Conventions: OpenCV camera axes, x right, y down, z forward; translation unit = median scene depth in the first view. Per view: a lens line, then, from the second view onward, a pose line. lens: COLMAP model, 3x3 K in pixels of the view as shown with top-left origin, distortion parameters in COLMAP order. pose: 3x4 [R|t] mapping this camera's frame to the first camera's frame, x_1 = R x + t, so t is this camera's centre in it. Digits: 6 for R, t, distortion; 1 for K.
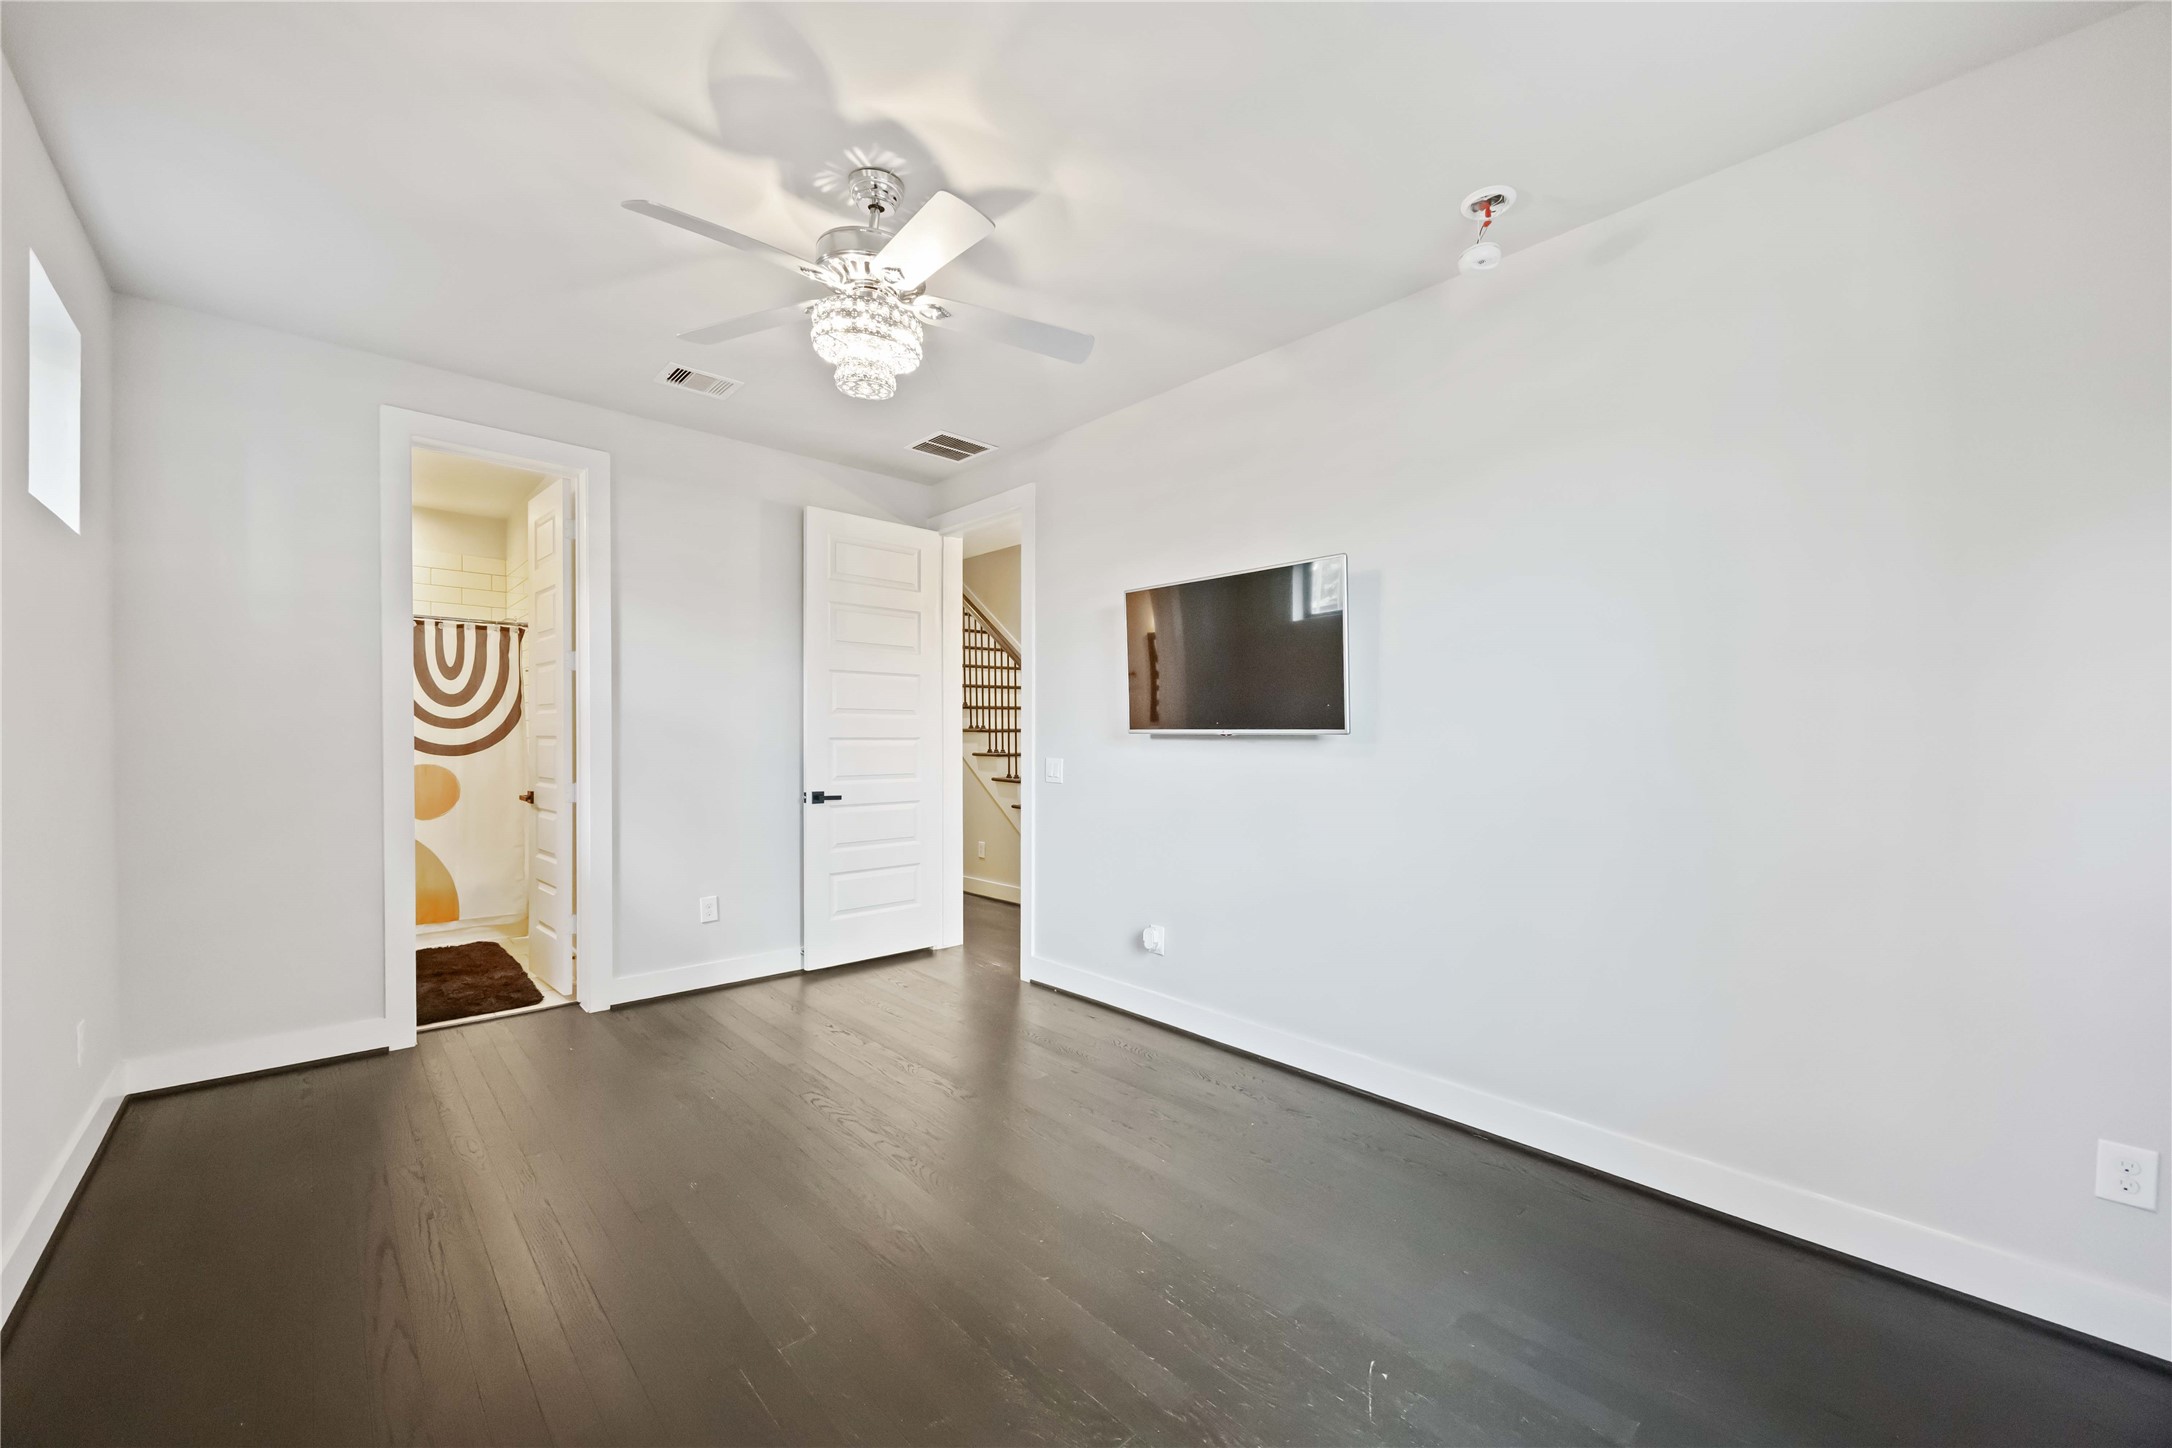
lens RADIAL K [[832.6, 0, 1077.0], [0, 832.6, 727.2], [0, 0, 1]] dist [-0.001499, -0.000765]
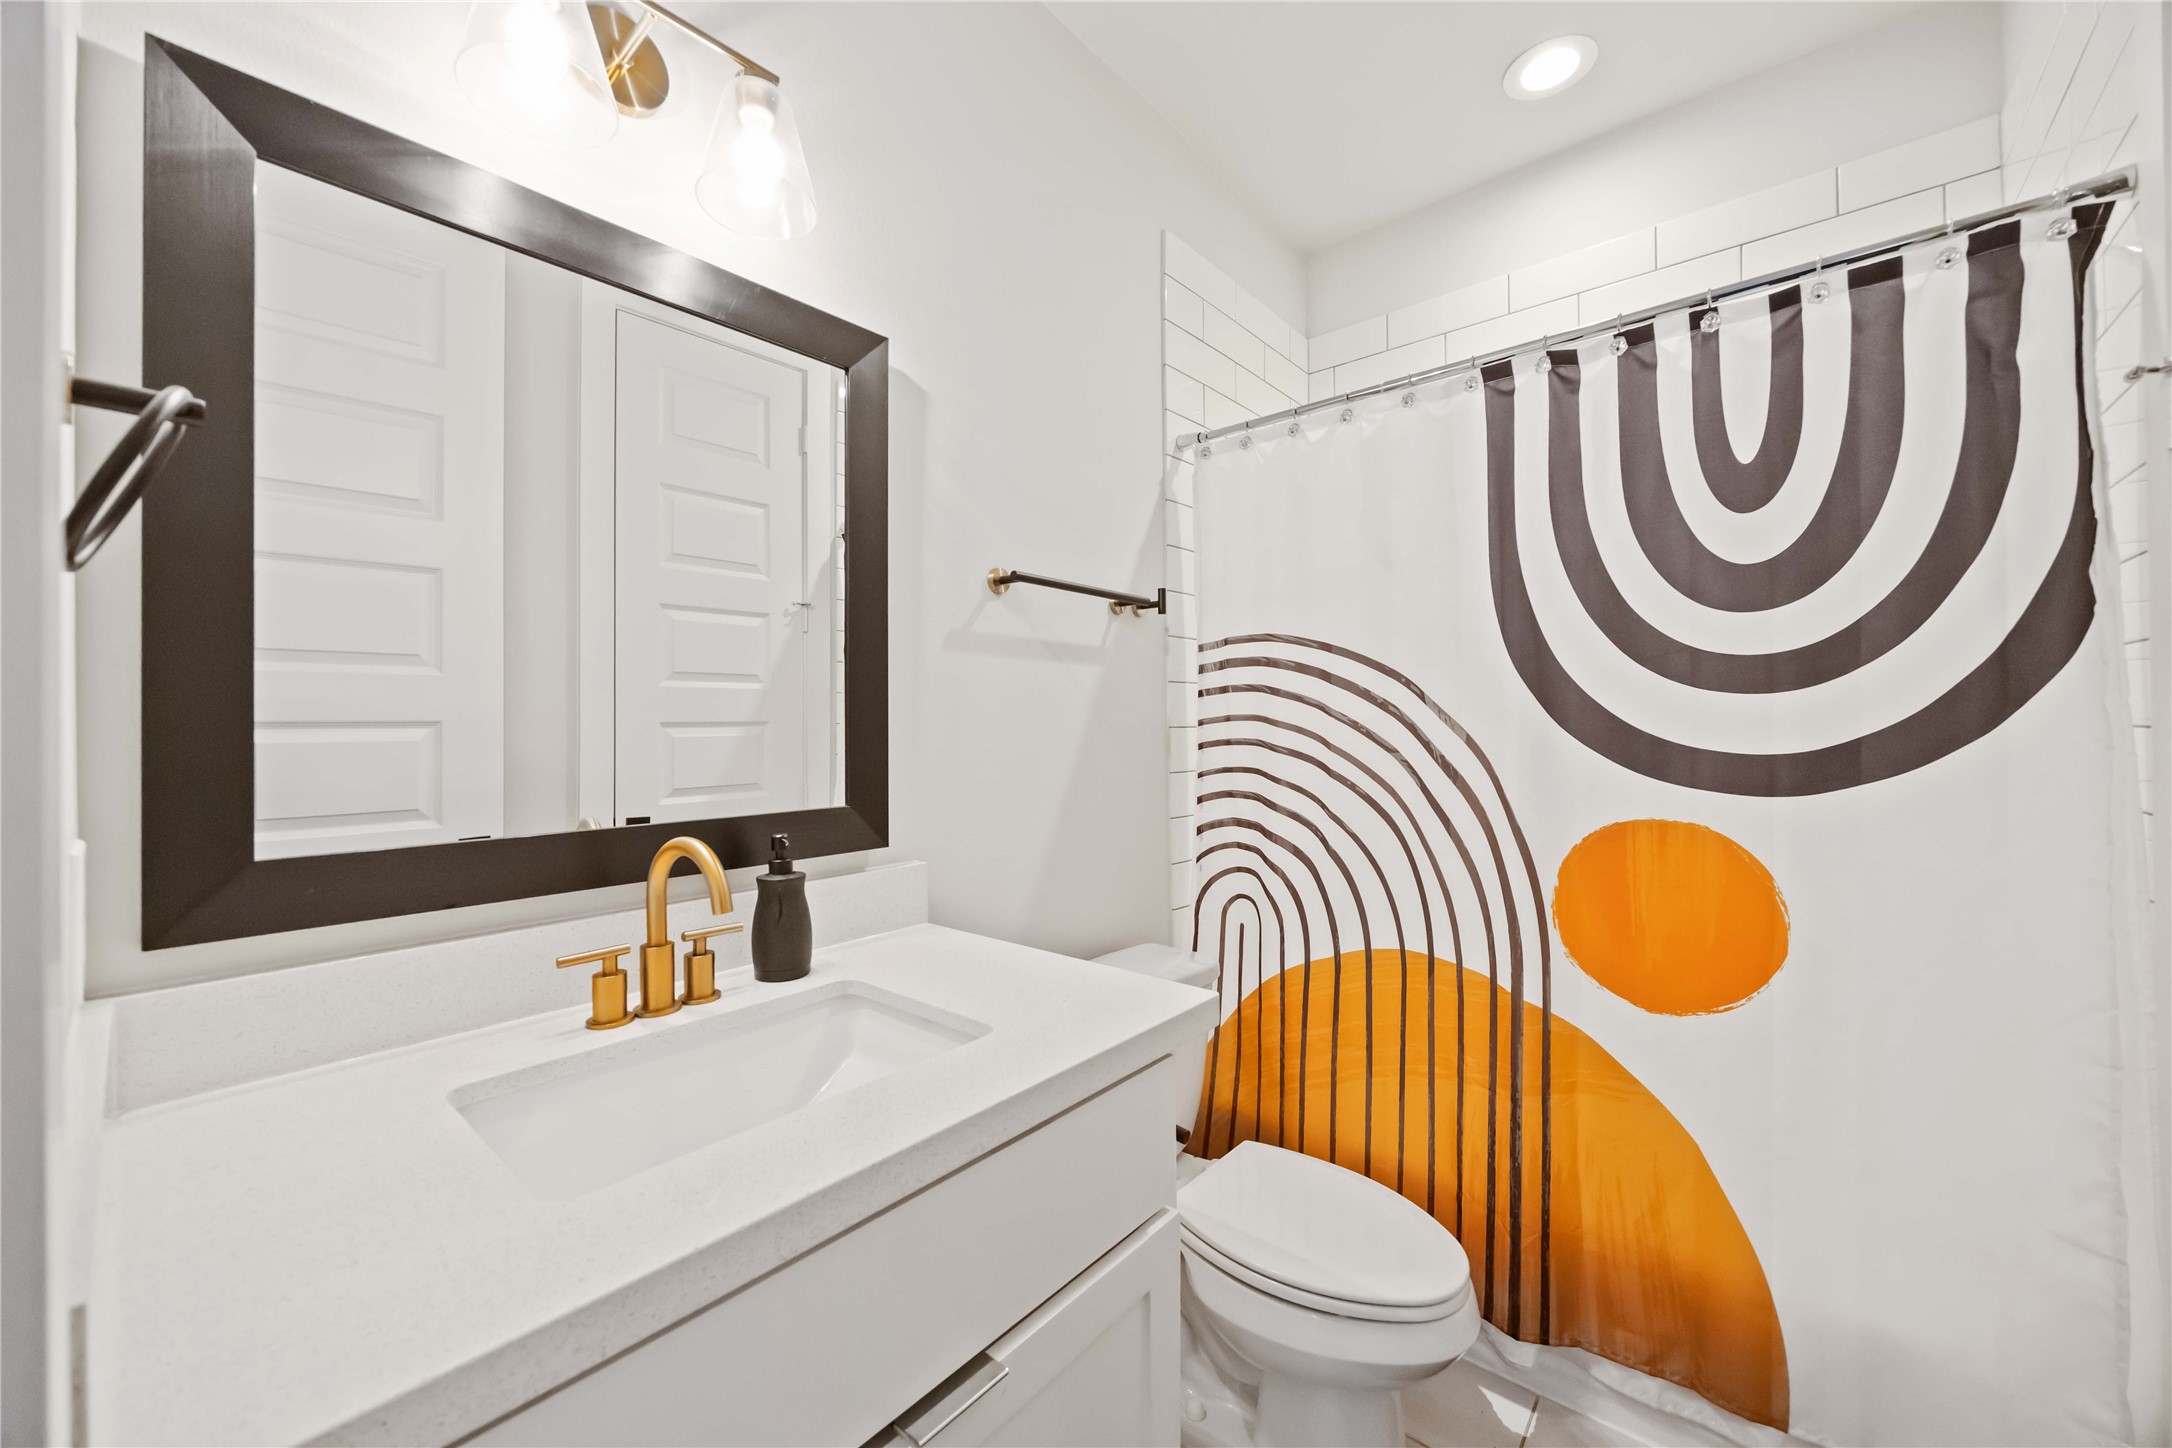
lens RADIAL K [[832.6, 0, 1075.7], [0, 832.6, 745.5], [0, 0, 1]] dist [-0.001499, -0.000765]
pose [[0.163878, -0.008065, -0.986448, -0.516383], [-0.001221, 0.999964, -0.008378, 0.020888], [0.986480, 0.002578, 0.163862, 0.730045]]
